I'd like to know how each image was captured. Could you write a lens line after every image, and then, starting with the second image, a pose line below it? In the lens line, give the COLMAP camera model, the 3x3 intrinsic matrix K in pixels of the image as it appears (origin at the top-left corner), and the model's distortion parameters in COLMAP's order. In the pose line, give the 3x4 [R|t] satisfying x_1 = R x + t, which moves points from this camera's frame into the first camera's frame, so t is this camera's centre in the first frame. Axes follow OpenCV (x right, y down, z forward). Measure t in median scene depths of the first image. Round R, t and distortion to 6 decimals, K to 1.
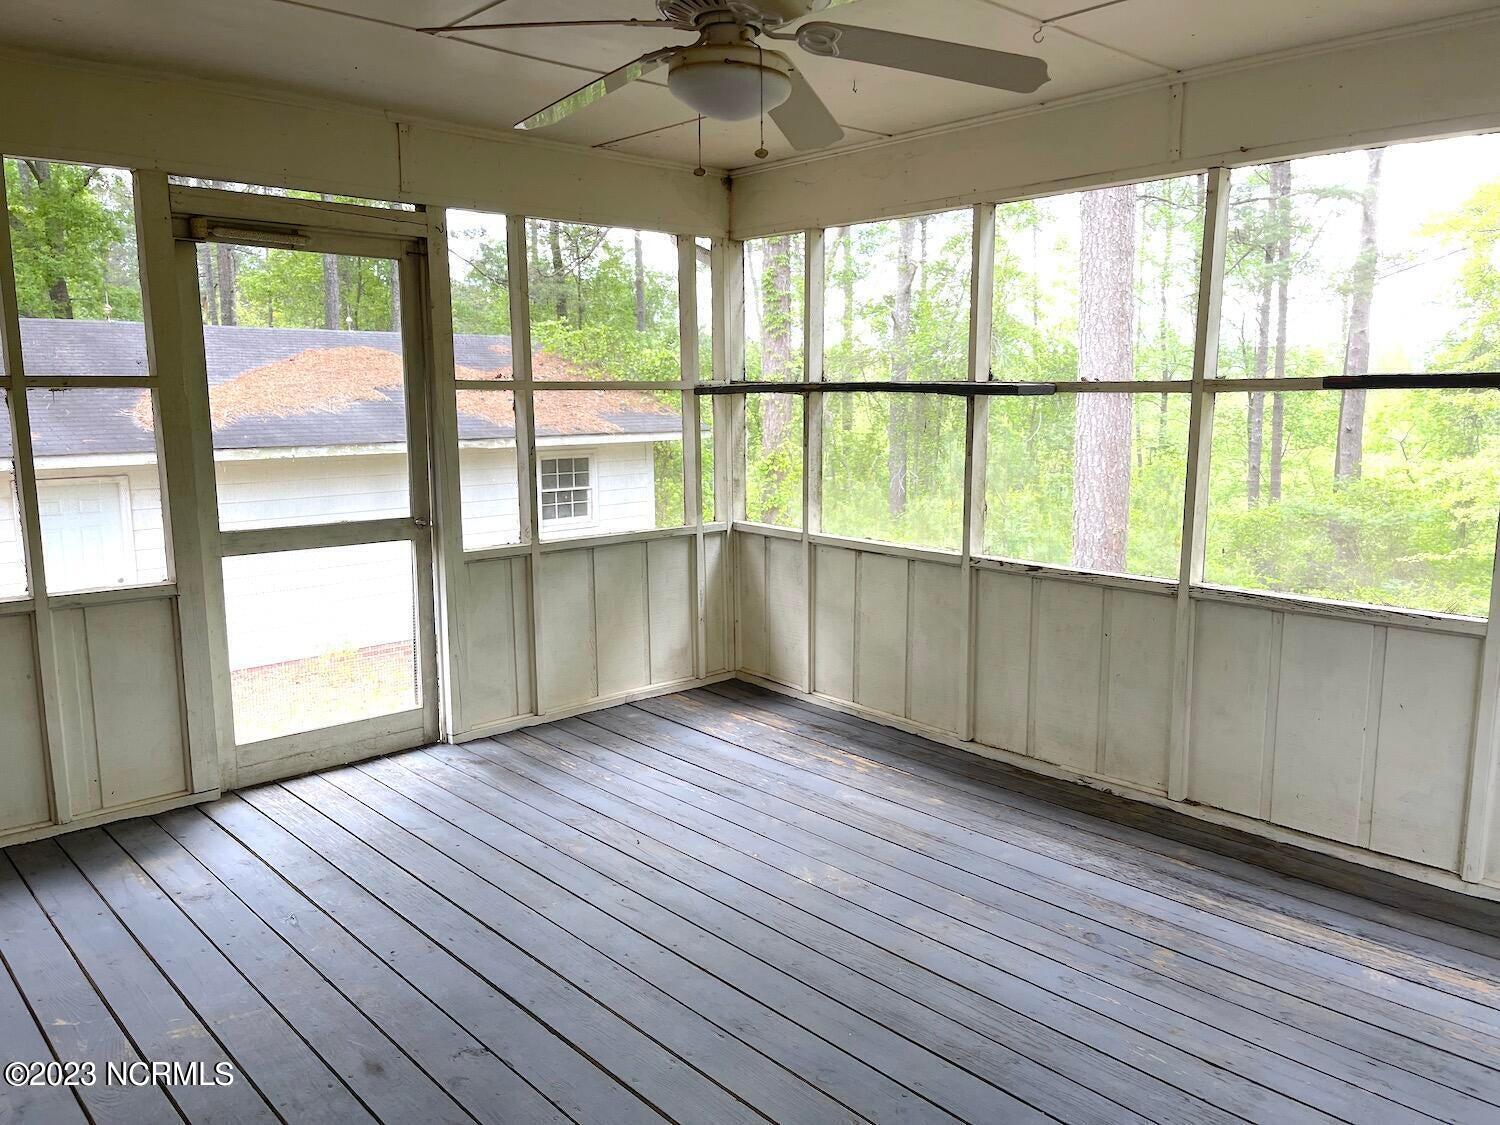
lens RADIAL K [[1143.6, 0, 755.4], [0, 1143.6, 565.8], [0, 0, 1]] dist [0.038873, -0.025381]
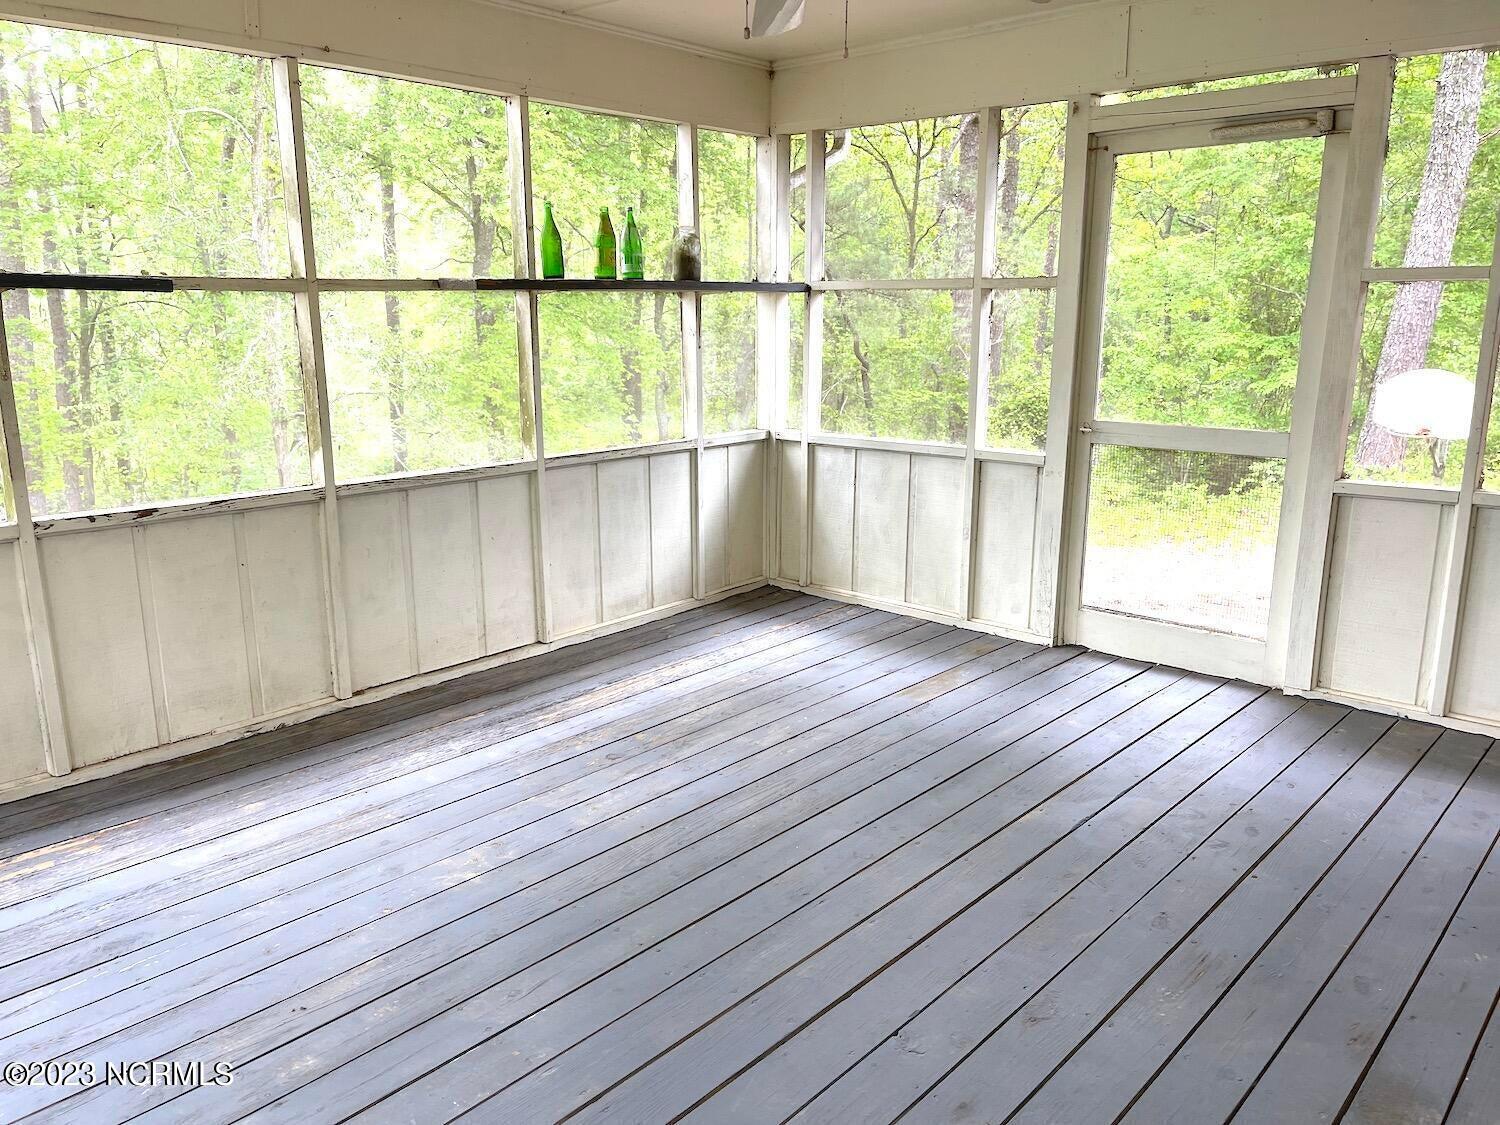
lens RADIAL K [[1143.6, 0, 756.4], [0, 1143.6, 565.1], [0, 0, 1]] dist [0.038873, -0.025381]
pose [[-0.114577, -0.223068, 0.968046, -0.682792], [0.146468, 0.960020, 0.238555, -0.106488], [-0.982558, 0.169121, -0.077324, 0.751622]]
